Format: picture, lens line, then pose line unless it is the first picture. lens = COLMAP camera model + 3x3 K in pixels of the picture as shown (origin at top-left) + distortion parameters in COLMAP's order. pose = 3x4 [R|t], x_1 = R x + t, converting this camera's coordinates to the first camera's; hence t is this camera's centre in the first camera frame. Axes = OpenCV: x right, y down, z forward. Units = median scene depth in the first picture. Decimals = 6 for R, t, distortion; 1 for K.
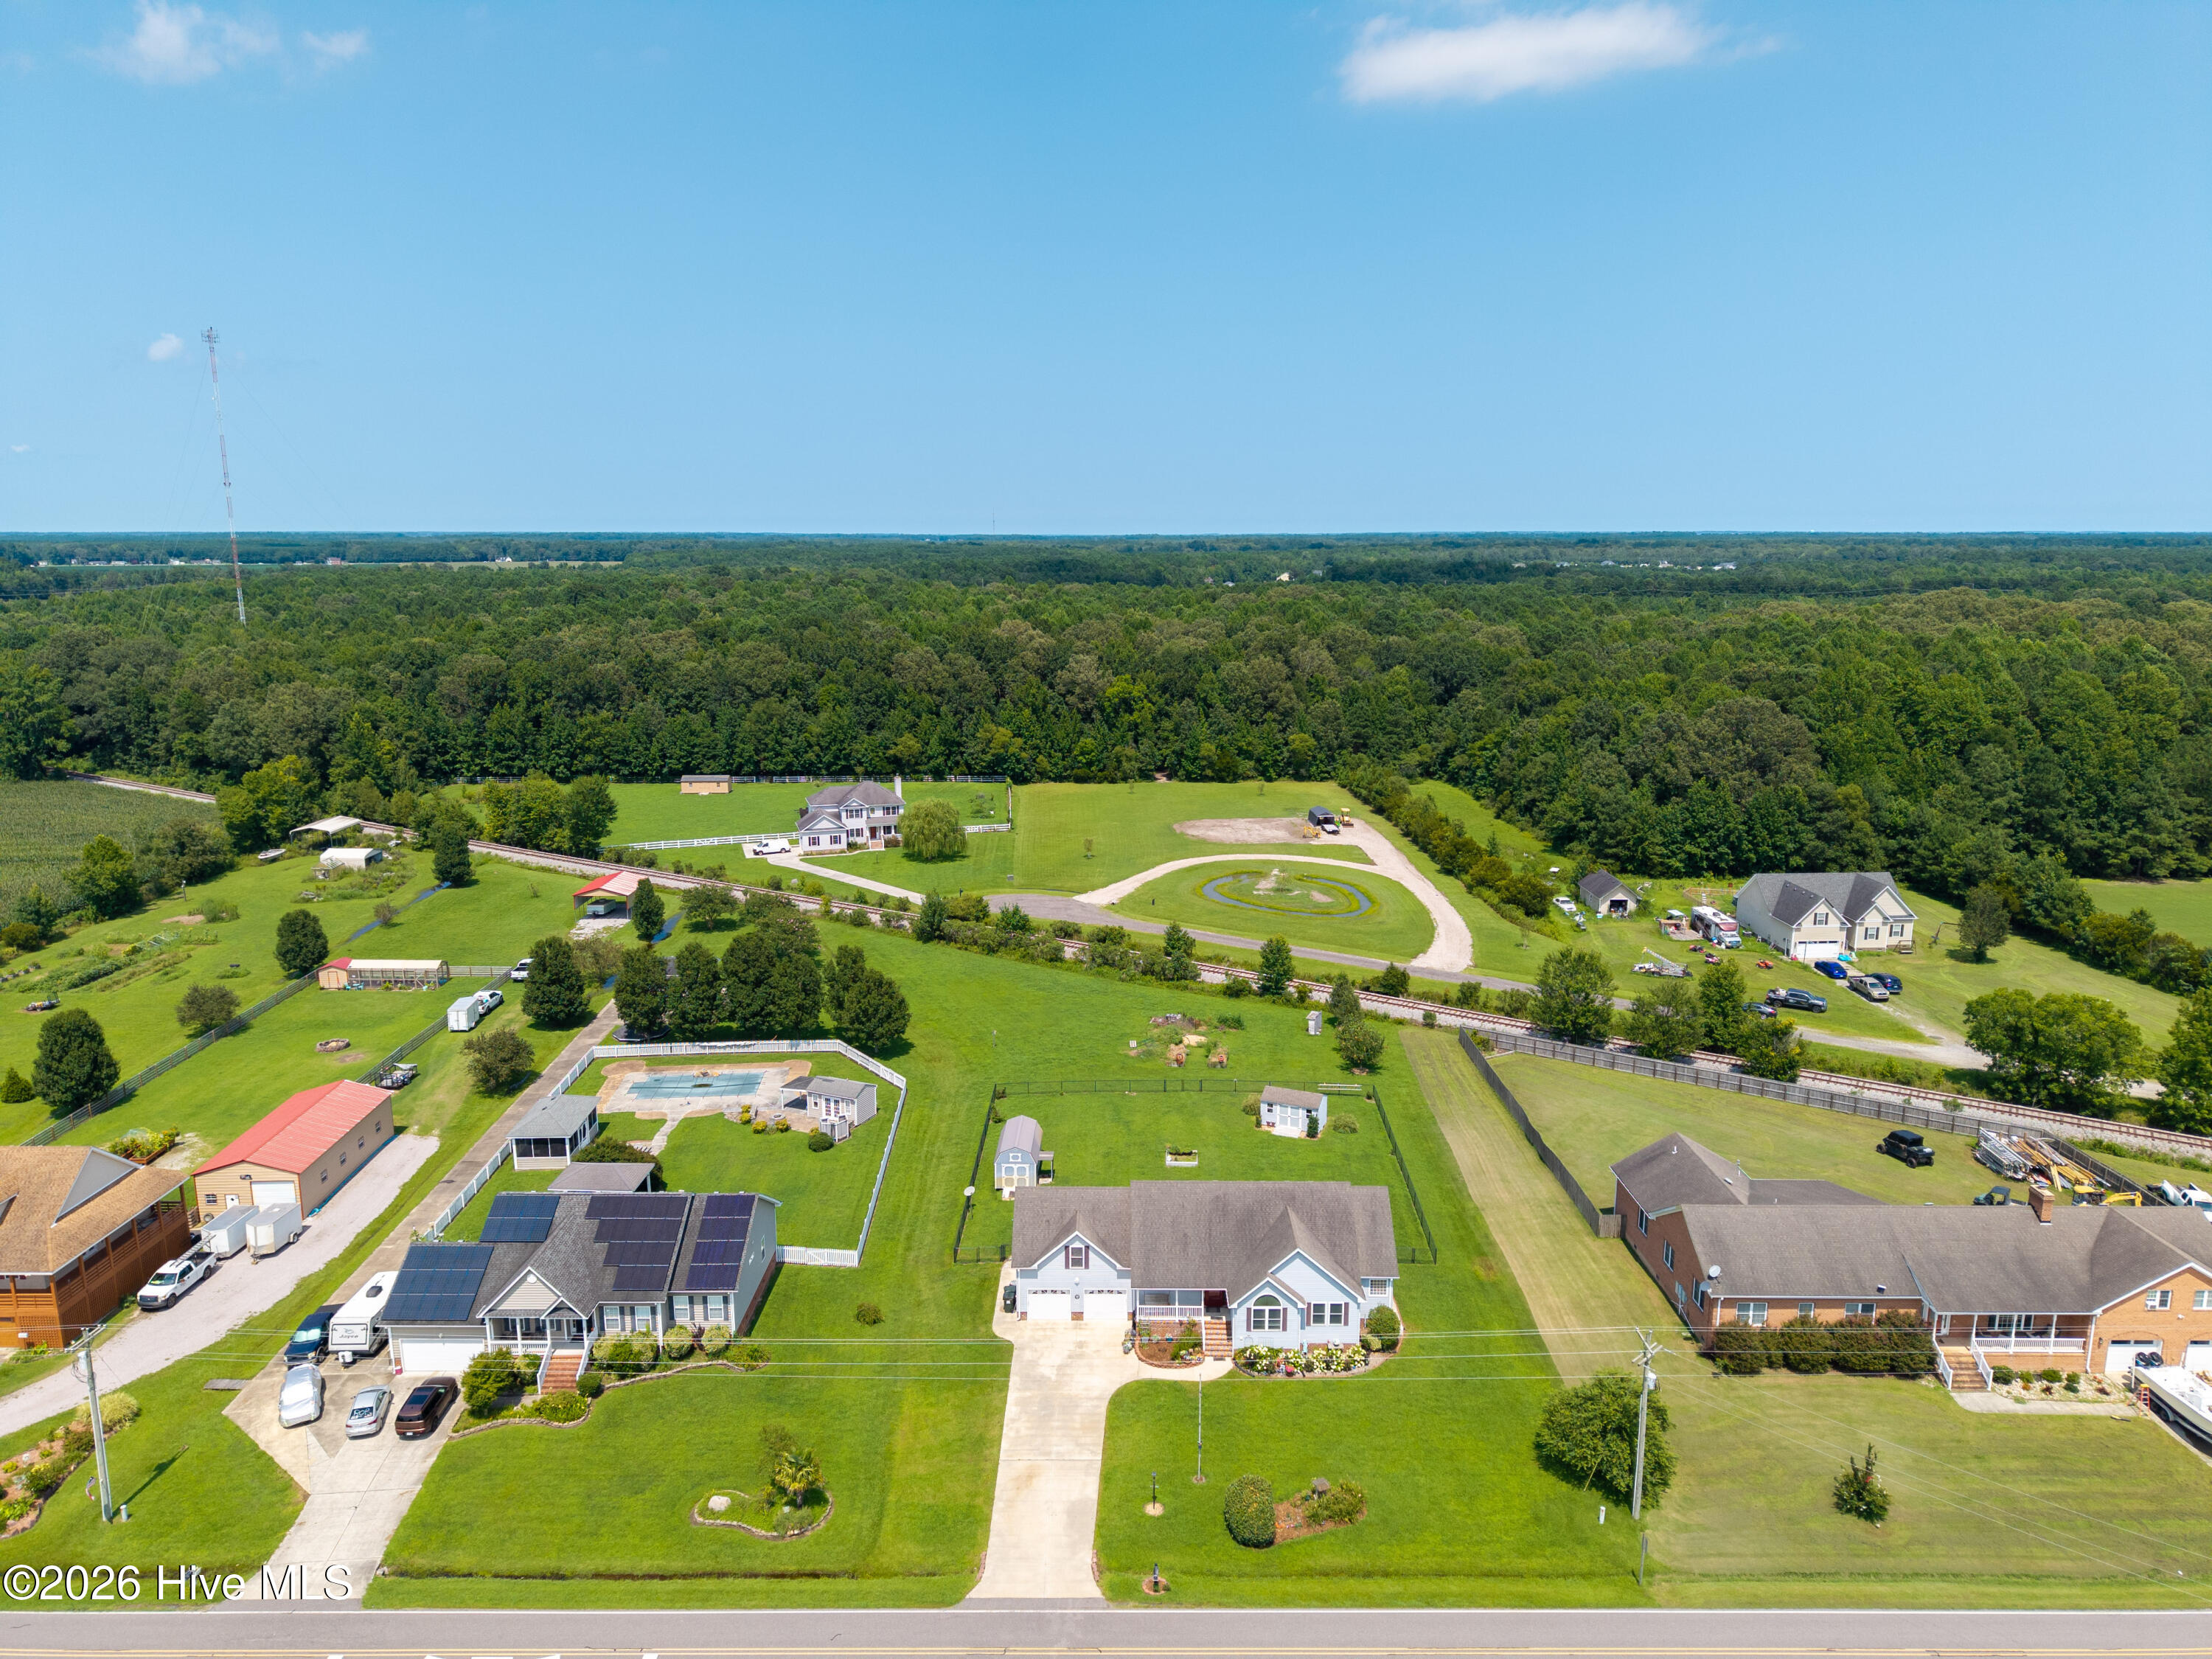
lens RADIAL K [[1461.5, 0, 1111.8], [0, 1461.5, 822.8], [0, 0, 1]] dist [0.059926, -0.073119]
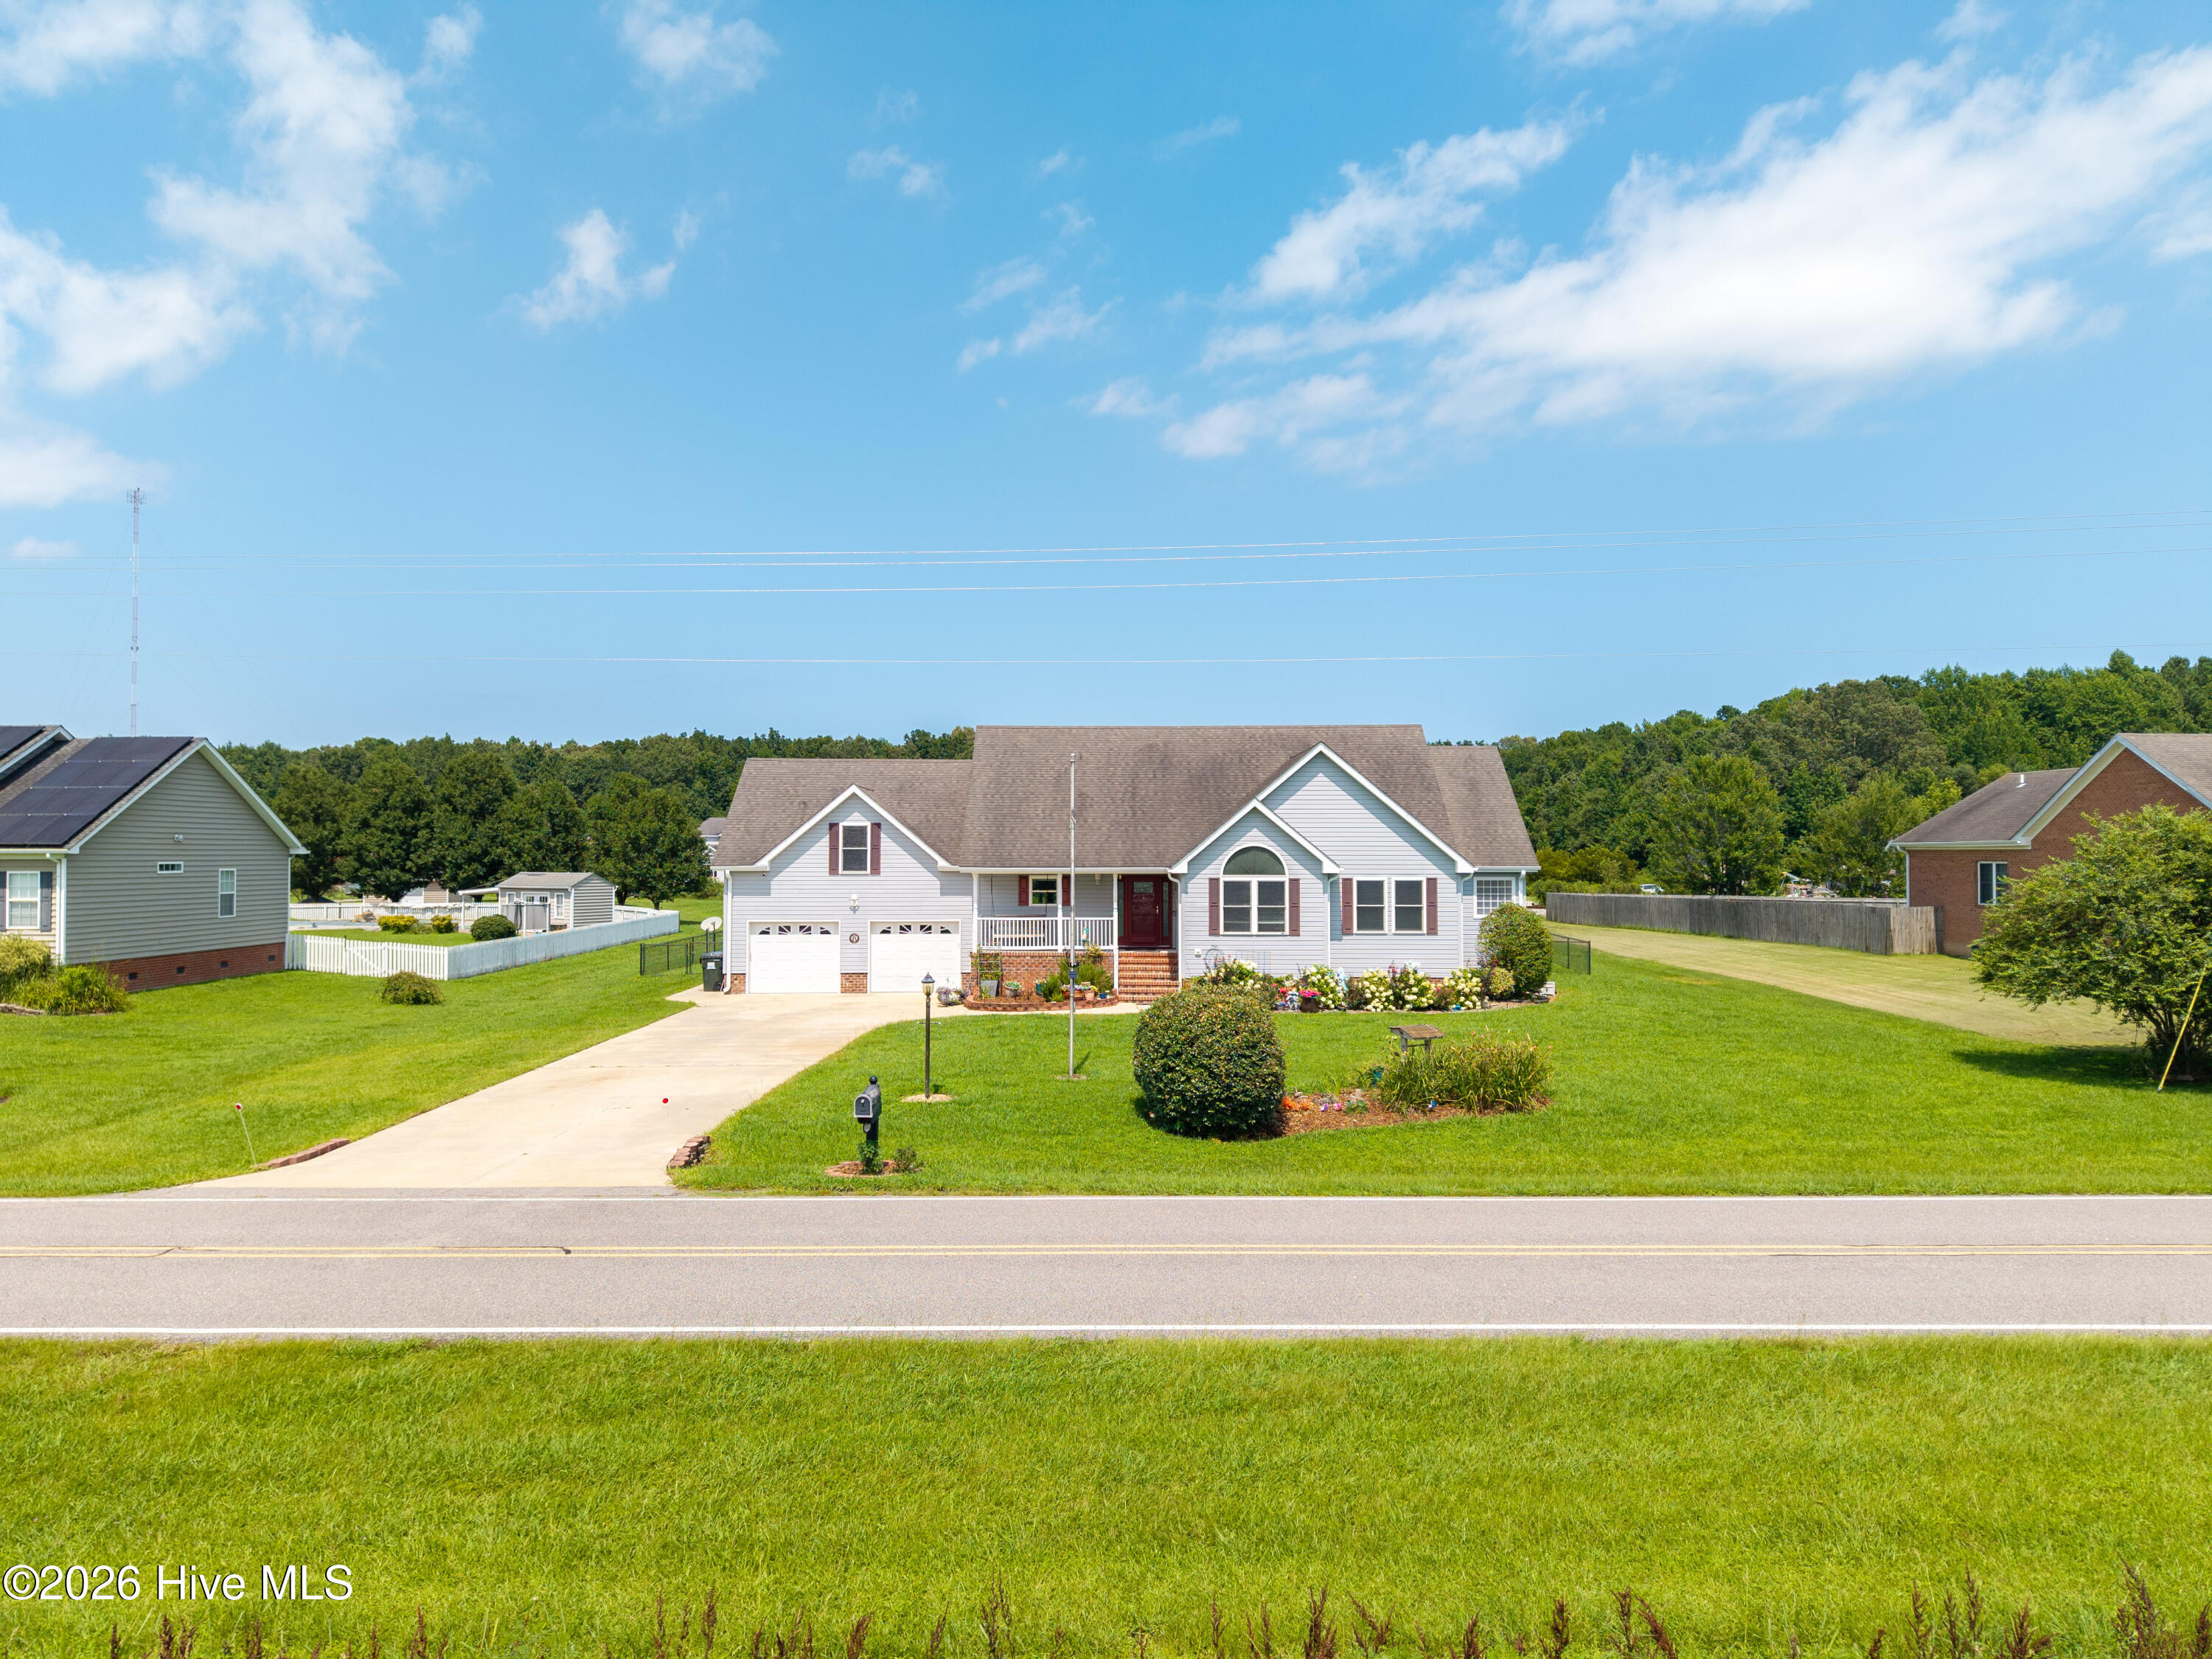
lens RADIAL K [[1461.5, 0, 1111.8], [0, 1461.5, 822.8], [0, 0, 1]] dist [0.059926, -0.073119]
pose [[0.999973, 0.003007, 0.006759, 0.055934], [-0.001455, 0.975761, -0.218833, 0.389252], [-0.007253, 0.218817, 0.975739, 0.533523]]
